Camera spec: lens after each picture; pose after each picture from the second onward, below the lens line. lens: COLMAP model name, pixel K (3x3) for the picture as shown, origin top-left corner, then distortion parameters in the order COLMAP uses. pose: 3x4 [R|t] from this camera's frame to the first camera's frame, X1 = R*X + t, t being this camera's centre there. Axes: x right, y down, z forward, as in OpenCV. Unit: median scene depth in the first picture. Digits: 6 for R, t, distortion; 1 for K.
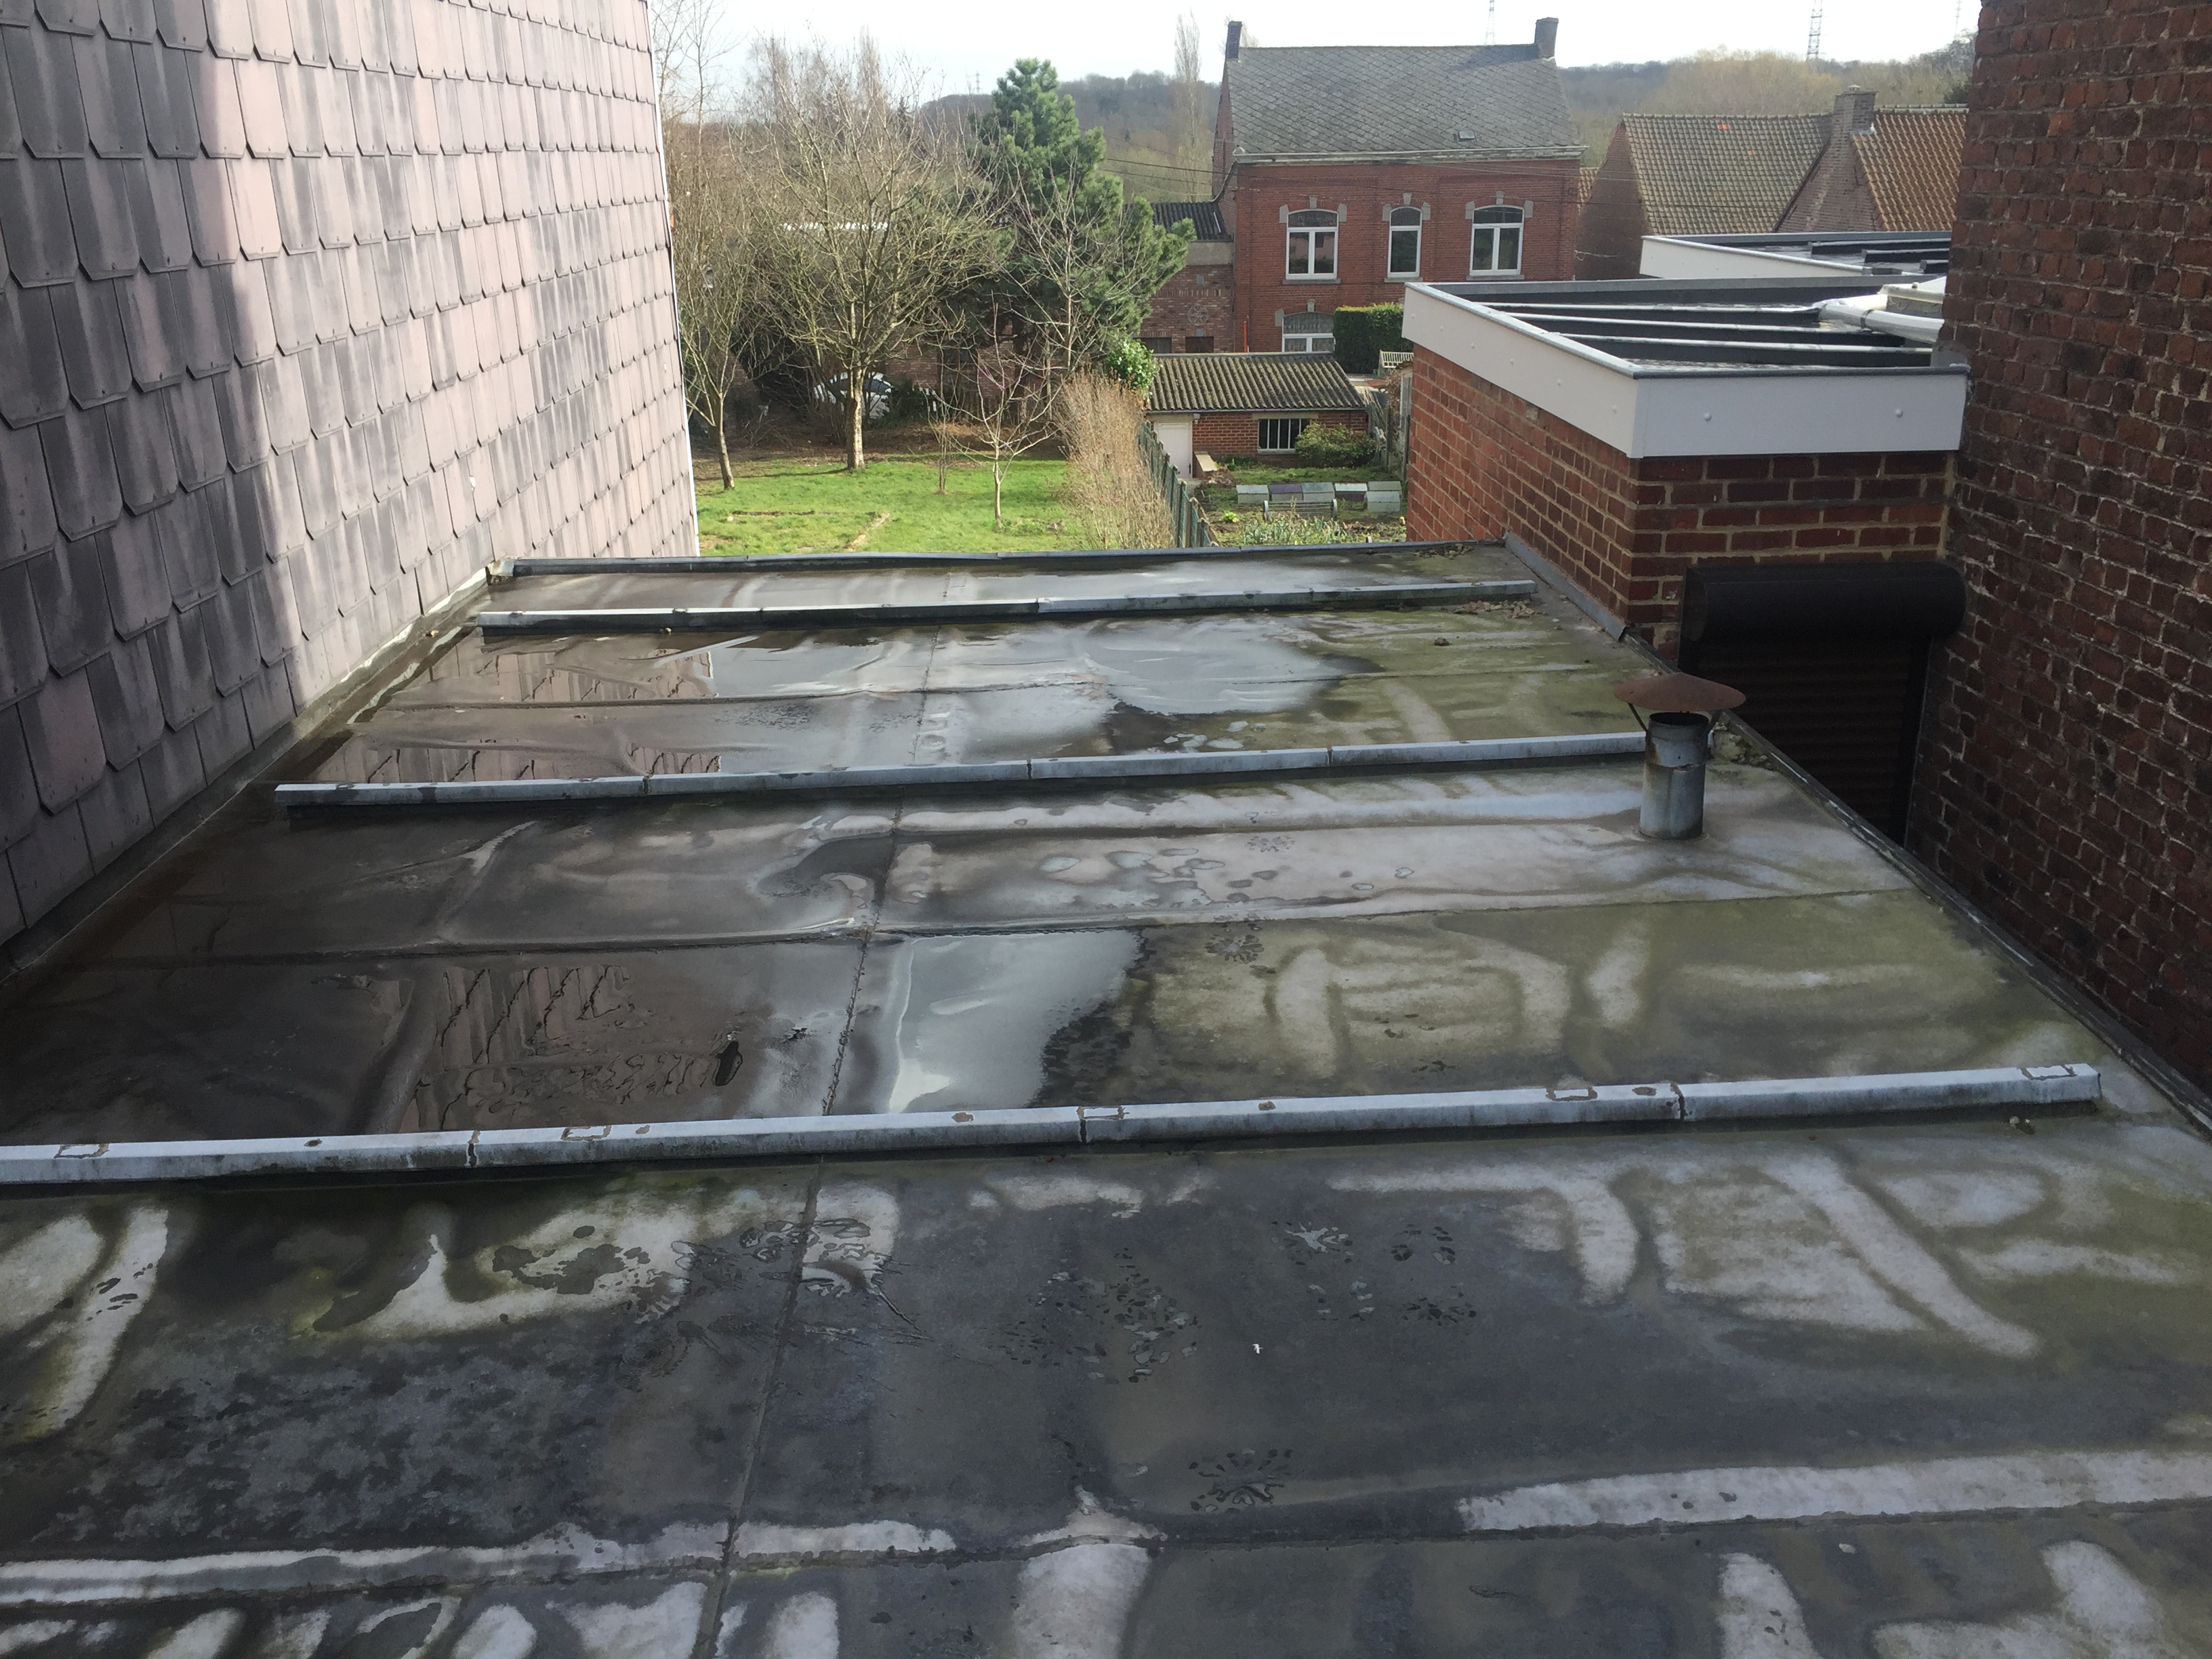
lens RADIAL K [[1889.9, 0, 1116.7], [0, 1889.9, 837.6], [0, 0, 1]] dist [0.084050, -0.124641]
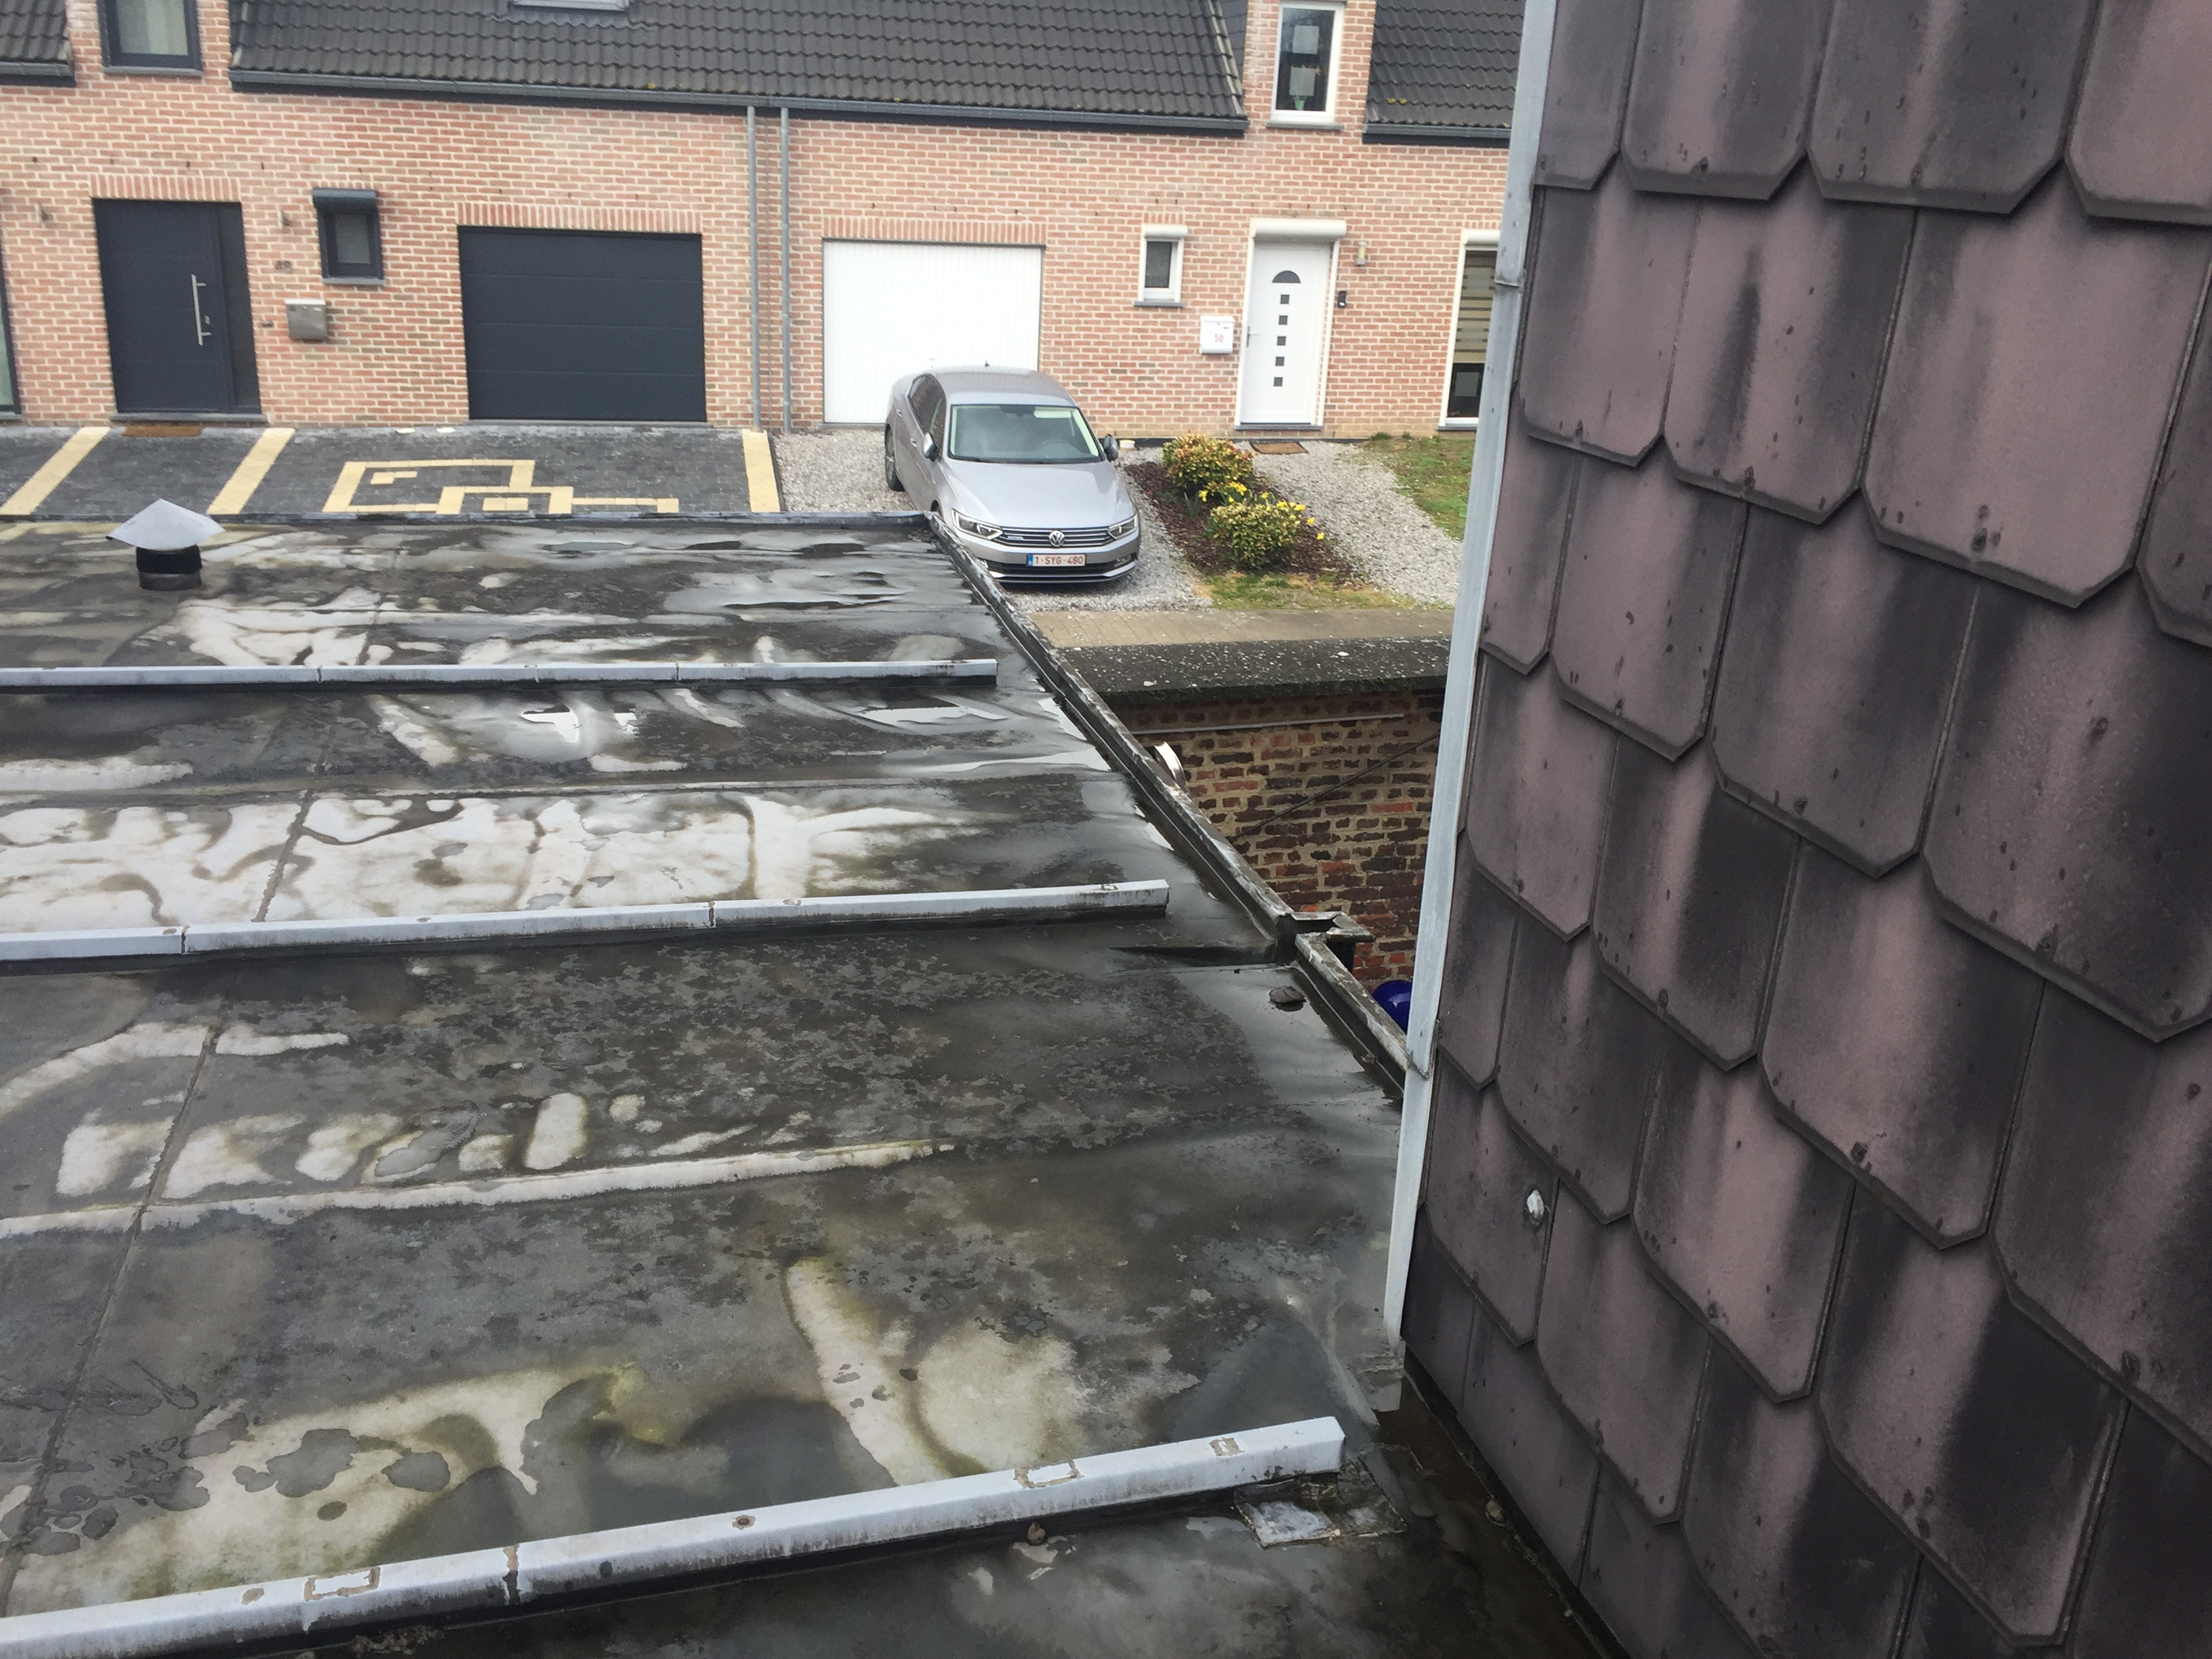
lens RADIAL K [[1895.4, 0, 1141.2], [0, 1895.4, 784.5], [0, 0, 1]] dist [0.077361, -0.134586]
pose [[-0.971780, 0.042720, -0.231987, -0.317378], [-0.111174, 0.784444, 0.610155, -0.392539], [0.208046, 0.618727, -0.757558, 1.082123]]
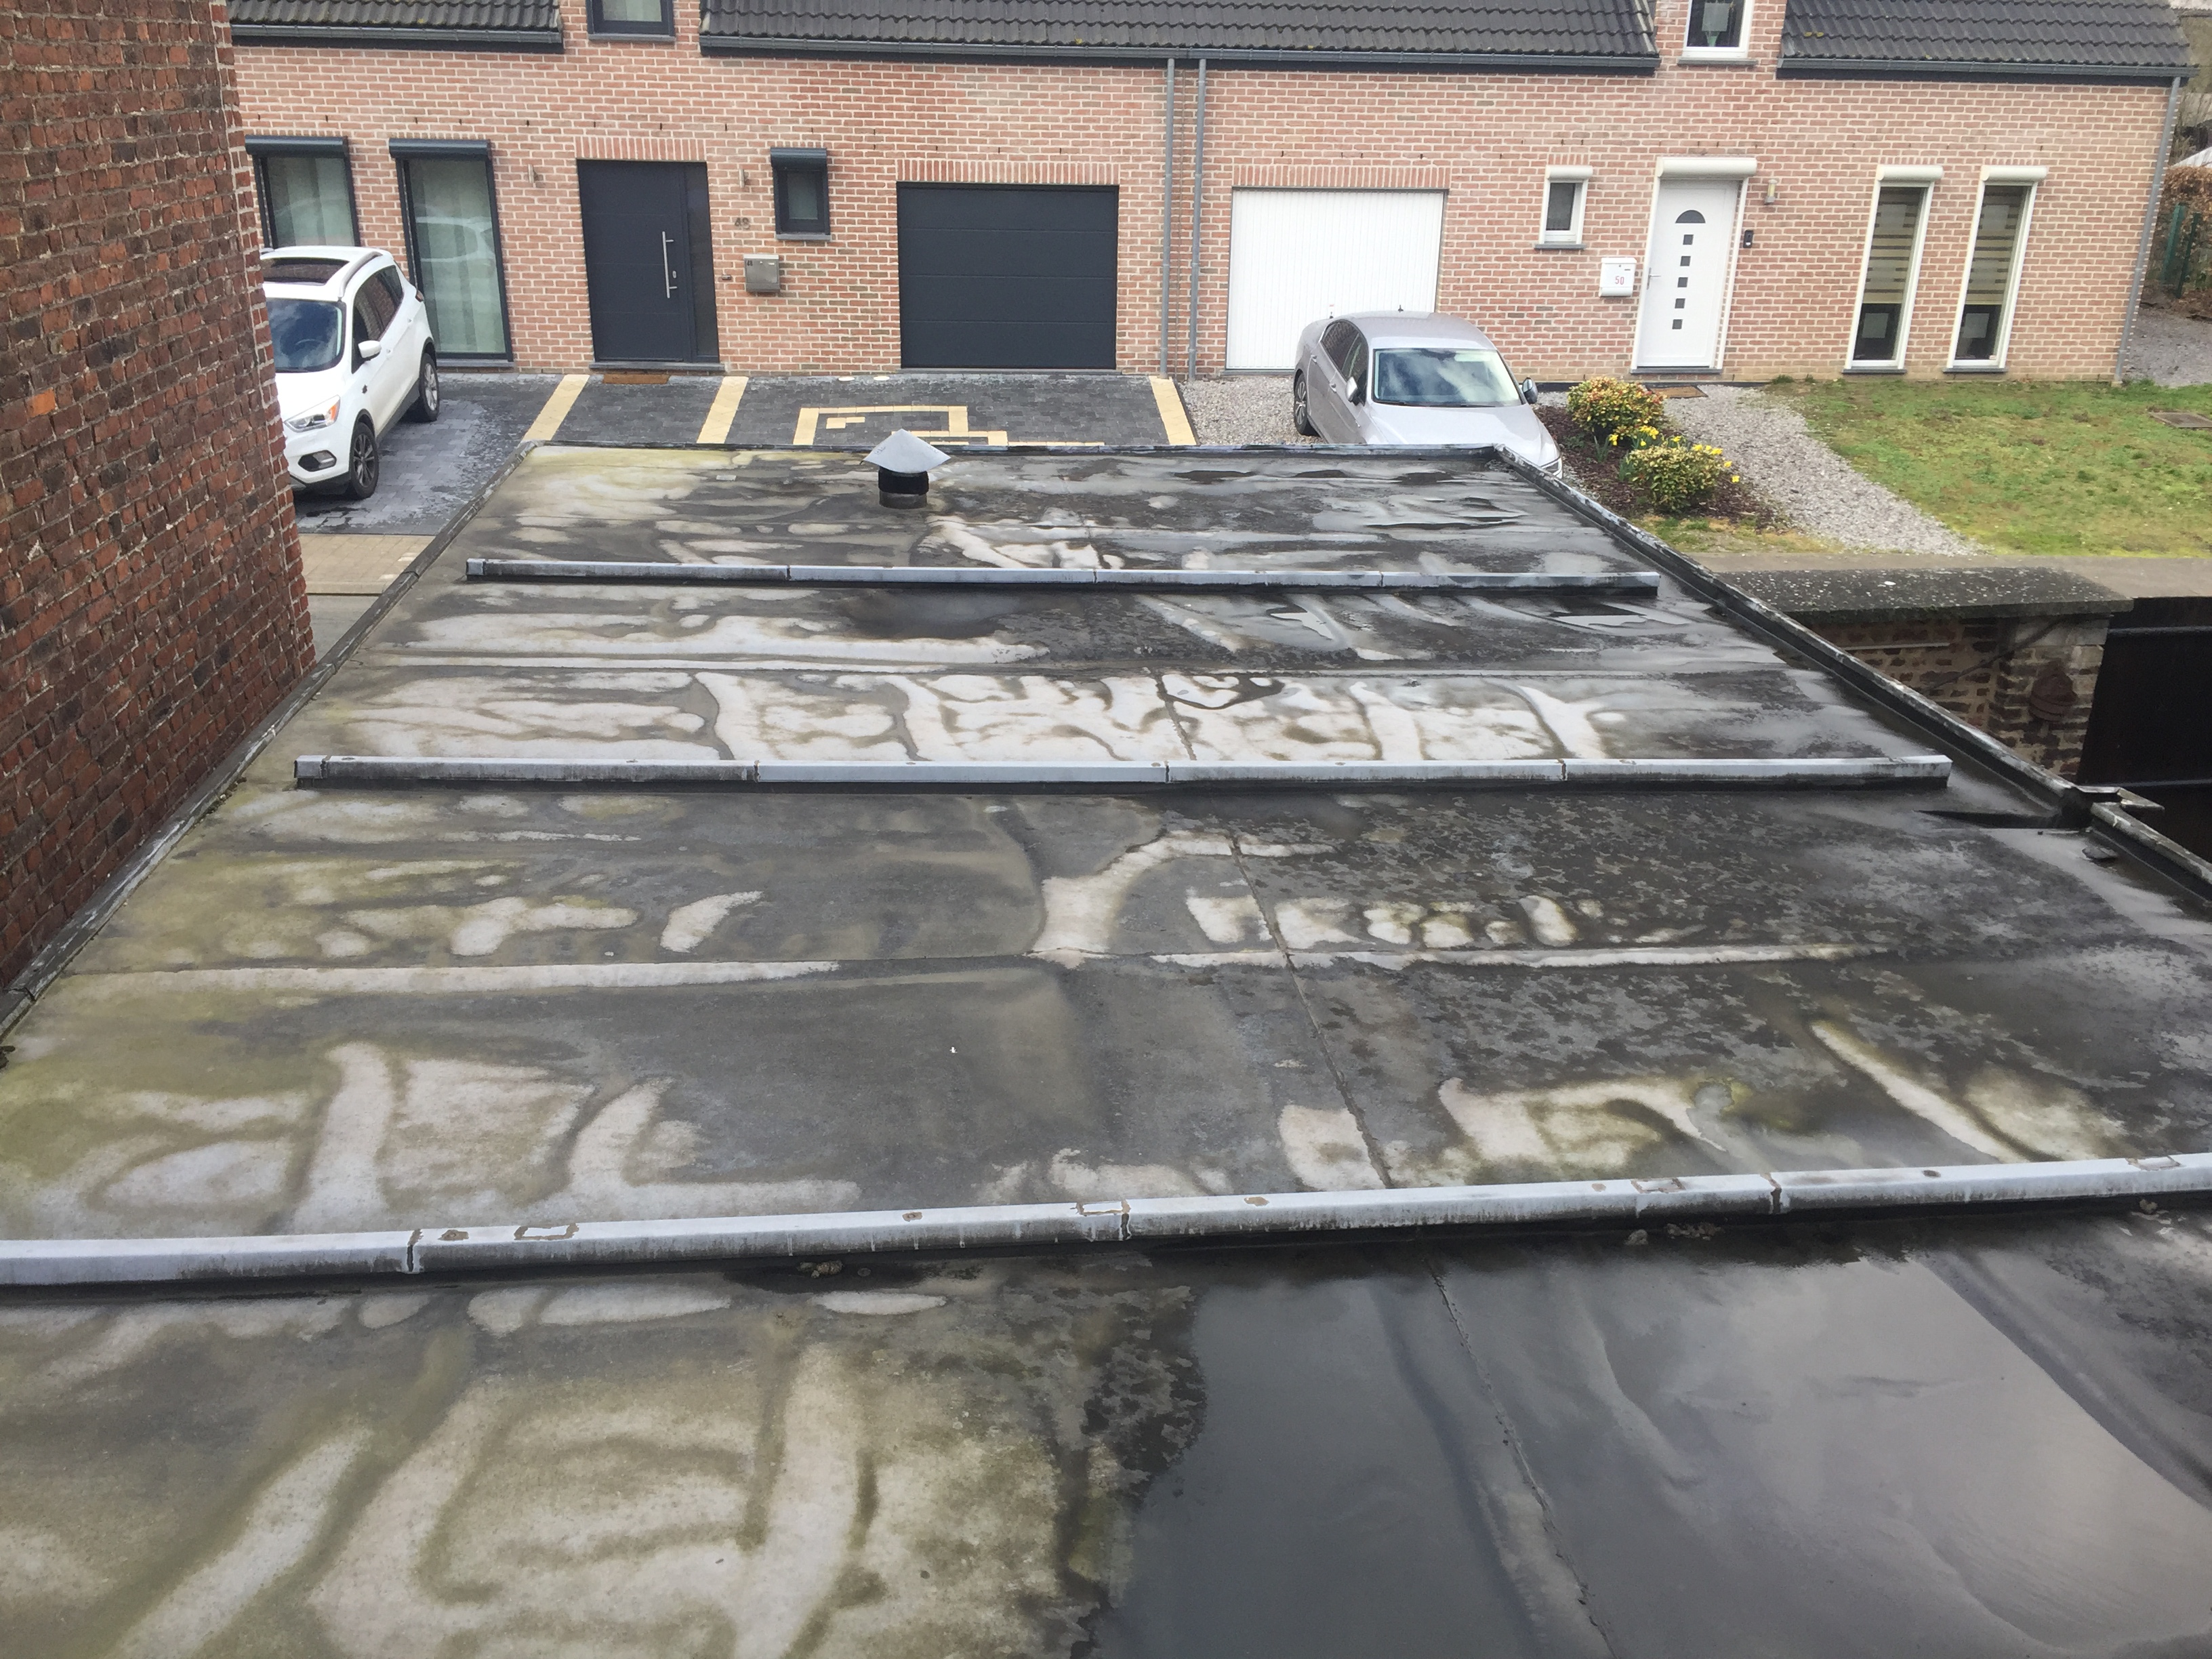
lens RADIAL K [[1889.9, 0, 1116.7], [0, 1889.9, 837.6], [0, 0, 1]] dist [0.084050, -0.124641]
pose [[-0.996589, 0.019244, -0.080244, 0.041904], [-0.038744, 0.749464, 0.660911, -0.442177], [0.072858, 0.661765, -0.746162, 1.208578]]
